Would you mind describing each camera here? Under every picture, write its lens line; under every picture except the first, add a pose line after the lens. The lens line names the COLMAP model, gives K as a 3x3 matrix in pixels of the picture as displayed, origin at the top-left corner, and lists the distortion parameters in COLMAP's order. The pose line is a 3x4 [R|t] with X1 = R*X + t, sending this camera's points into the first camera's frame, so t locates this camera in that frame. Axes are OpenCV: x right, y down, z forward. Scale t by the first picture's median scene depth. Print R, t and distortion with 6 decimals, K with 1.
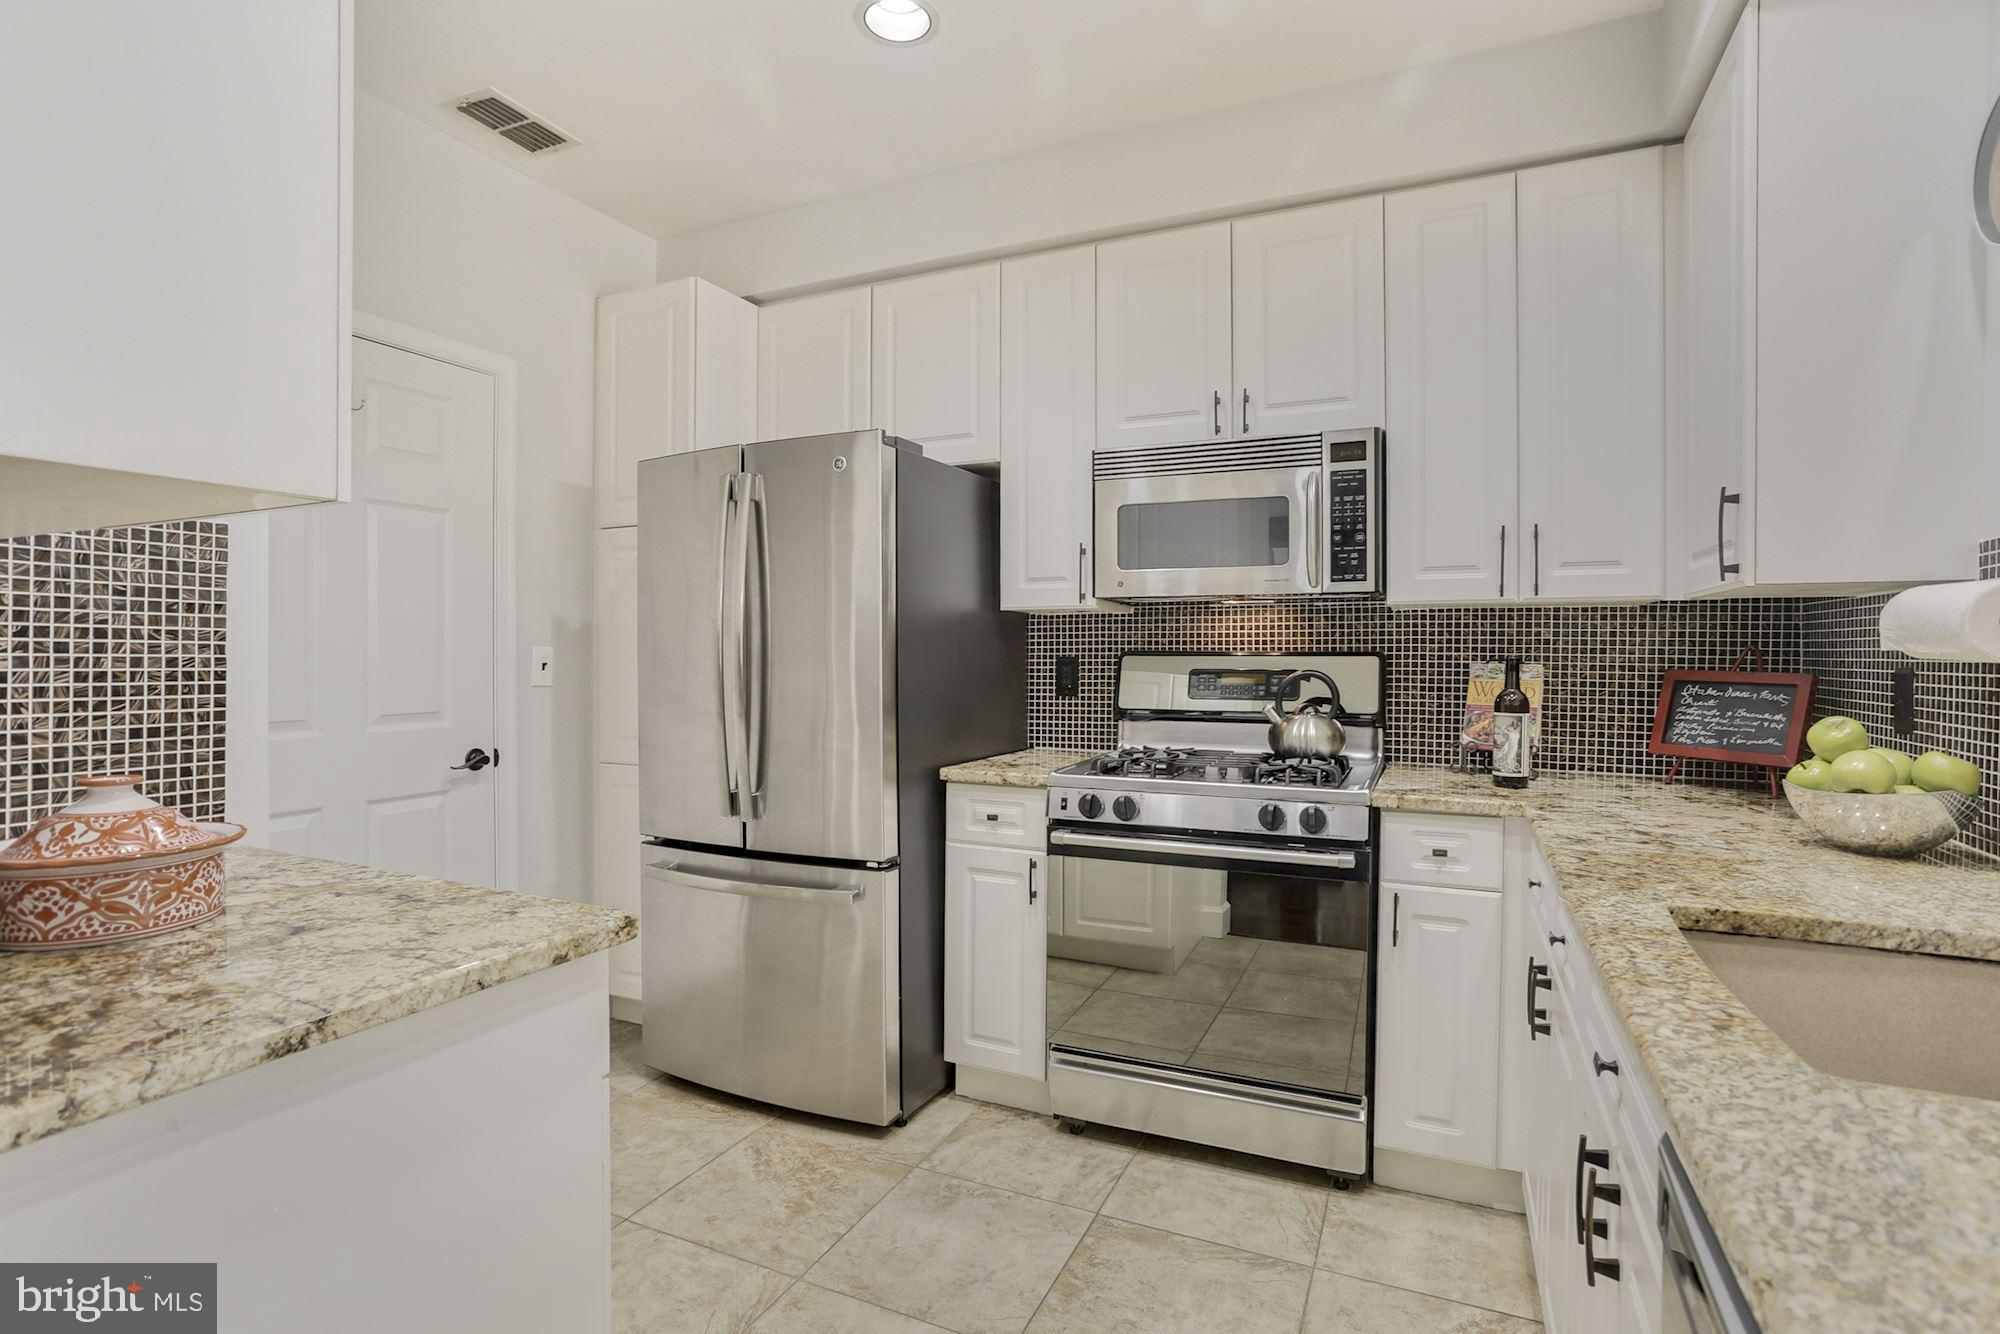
lens RADIAL K [[980.9, 0, 1003.2], [0, 980.9, 658.8], [0, 0, 1]] dist [-0.063102, 0.040360]
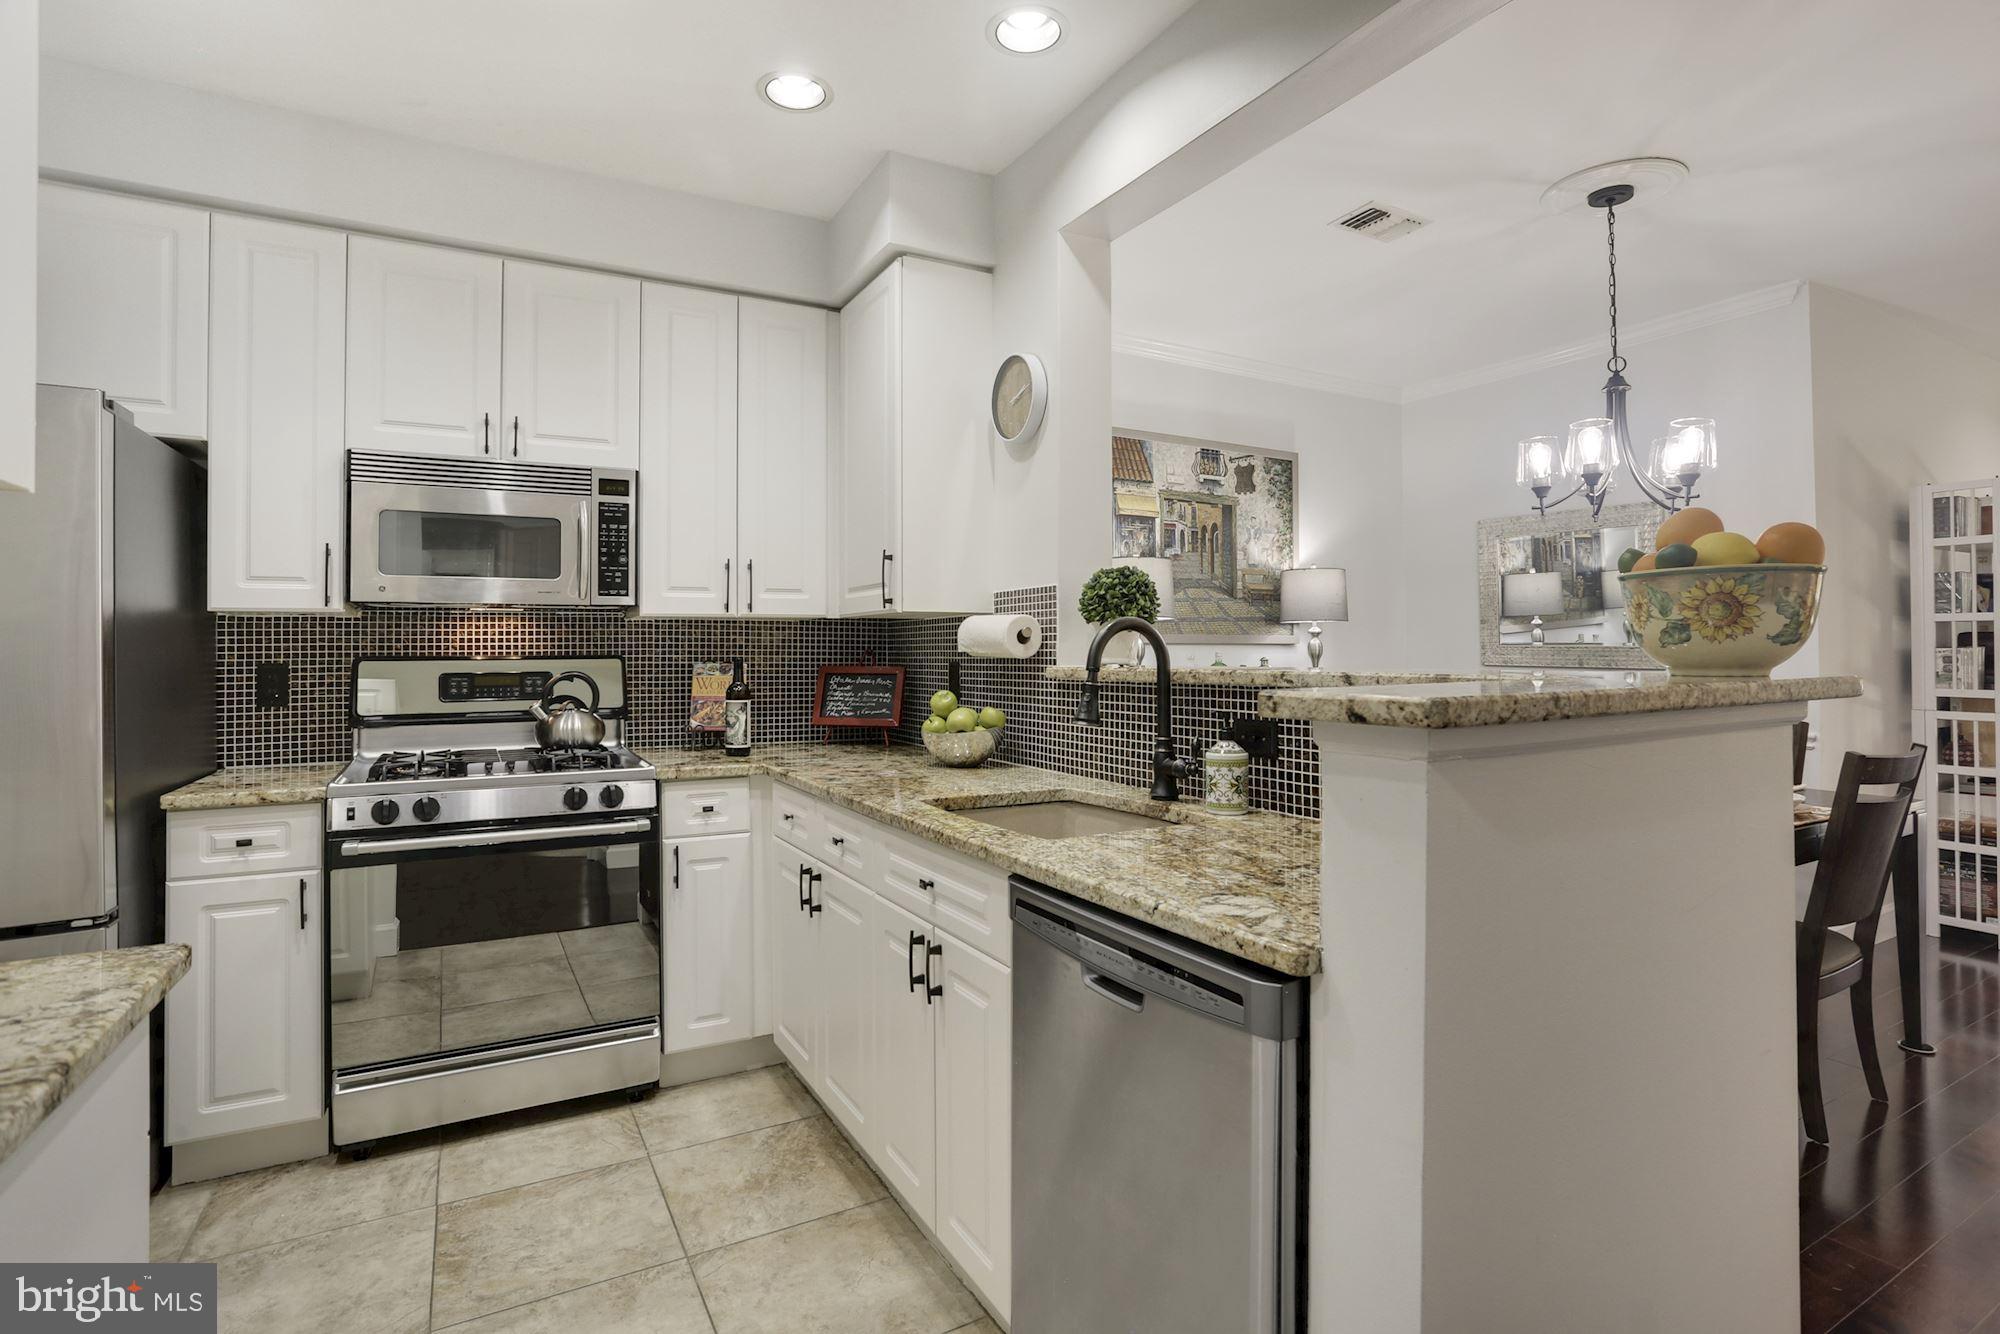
lens RADIAL K [[967.0, 0, 1005.4], [0, 967.0, 637.1], [0, 0, 1]] dist [-0.043406, 0.019124]
pose [[0.594350, 0.007475, 0.804172, -0.291261], [0.013480, 0.999724, -0.019255, -0.000287], [-0.804093, 0.022284, 0.594085, -0.078340]]
